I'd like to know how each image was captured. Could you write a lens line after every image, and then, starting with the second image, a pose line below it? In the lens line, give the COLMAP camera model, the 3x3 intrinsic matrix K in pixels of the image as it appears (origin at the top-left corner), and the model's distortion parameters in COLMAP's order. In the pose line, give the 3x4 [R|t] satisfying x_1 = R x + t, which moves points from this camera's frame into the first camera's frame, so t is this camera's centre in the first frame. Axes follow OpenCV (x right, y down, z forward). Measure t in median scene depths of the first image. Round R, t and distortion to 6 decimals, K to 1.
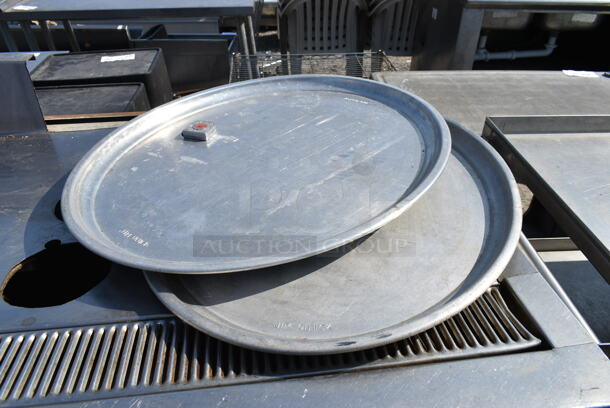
lens RADIAL K [[472.7, 0, 305.4], [0, 472.7, 204.0], [0, 0, 1]] dist [-0.016243, 0.000985]
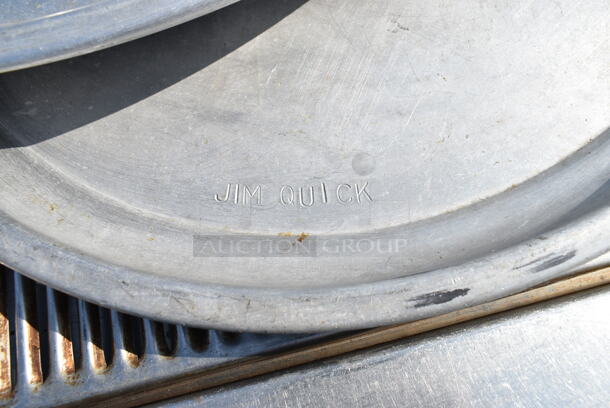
lens RADIAL K [[472.7, 0, 305.5], [0, 472.7, 205.5], [0, 0, 1]] dist [-0.016243, 0.000985]
pose [[0.993039, -0.113143, 0.032732, -0.007697], [0.065023, 0.758342, 0.648605, 0.025785], [-0.098207, -0.641962, 0.760421, 0.674129]]
